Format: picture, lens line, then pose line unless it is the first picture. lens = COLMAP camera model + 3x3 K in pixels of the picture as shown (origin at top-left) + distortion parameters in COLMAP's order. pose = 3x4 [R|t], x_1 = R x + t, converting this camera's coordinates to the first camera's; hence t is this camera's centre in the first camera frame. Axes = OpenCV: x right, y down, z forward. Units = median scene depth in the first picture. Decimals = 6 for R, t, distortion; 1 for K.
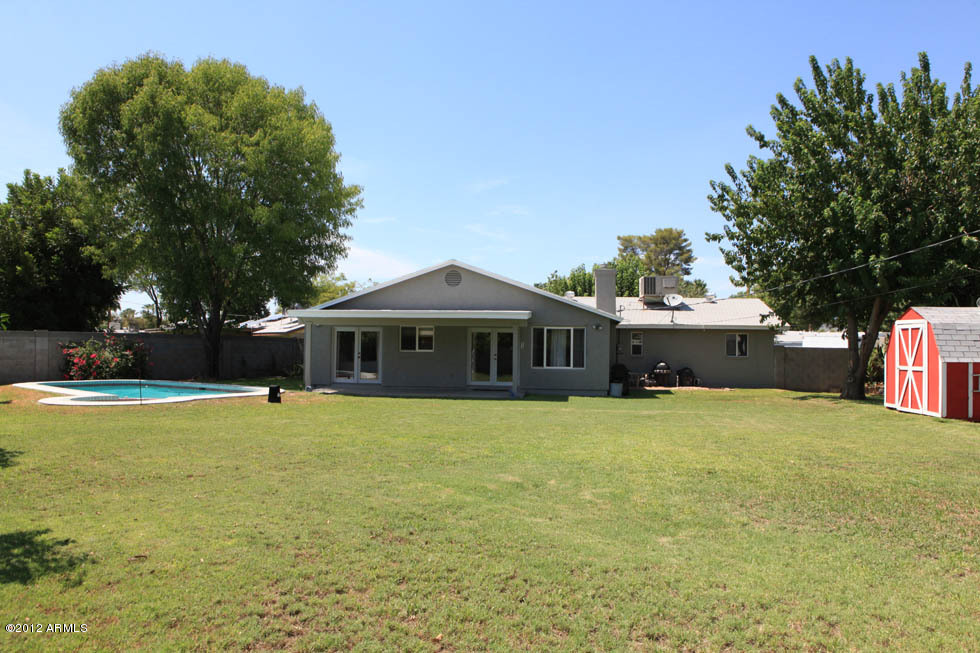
lens RADIAL K [[692.5, 0, 490.0], [0, 692.5, 329.2], [0, 0, 1]] dist [-0.064296, 0.015378]
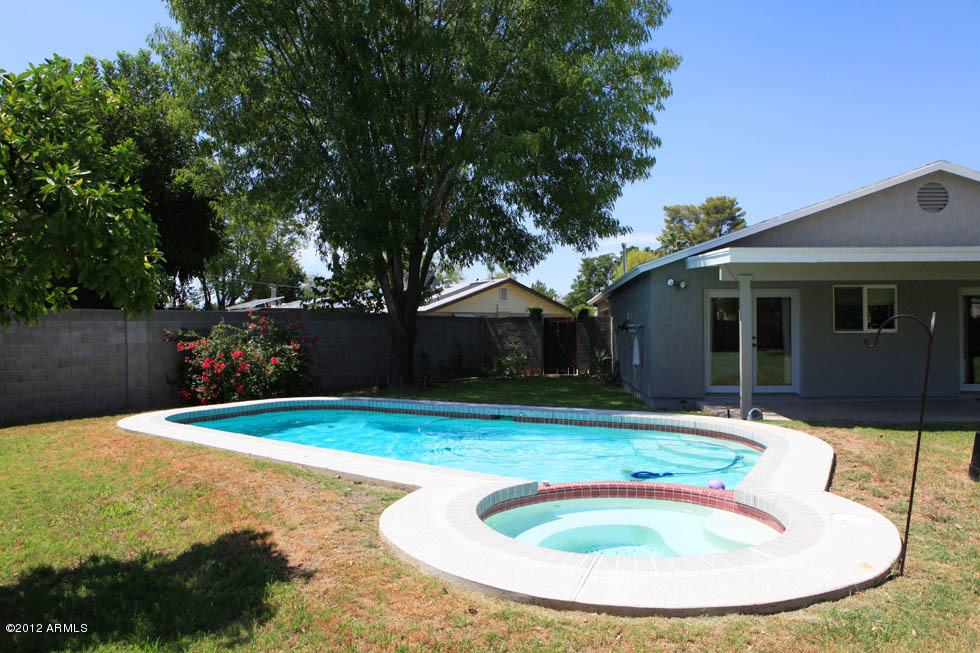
lens RADIAL K [[692.5, 0, 490.1], [0, 692.5, 325.4], [0, 0, 1]] dist [-0.064296, 0.015378]
pose [[0.999408, -0.019558, 0.028287, -0.395641], [0.019019, 0.999635, 0.019179, 0.010274], [-0.028652, -0.018630, 0.999416, 0.452521]]
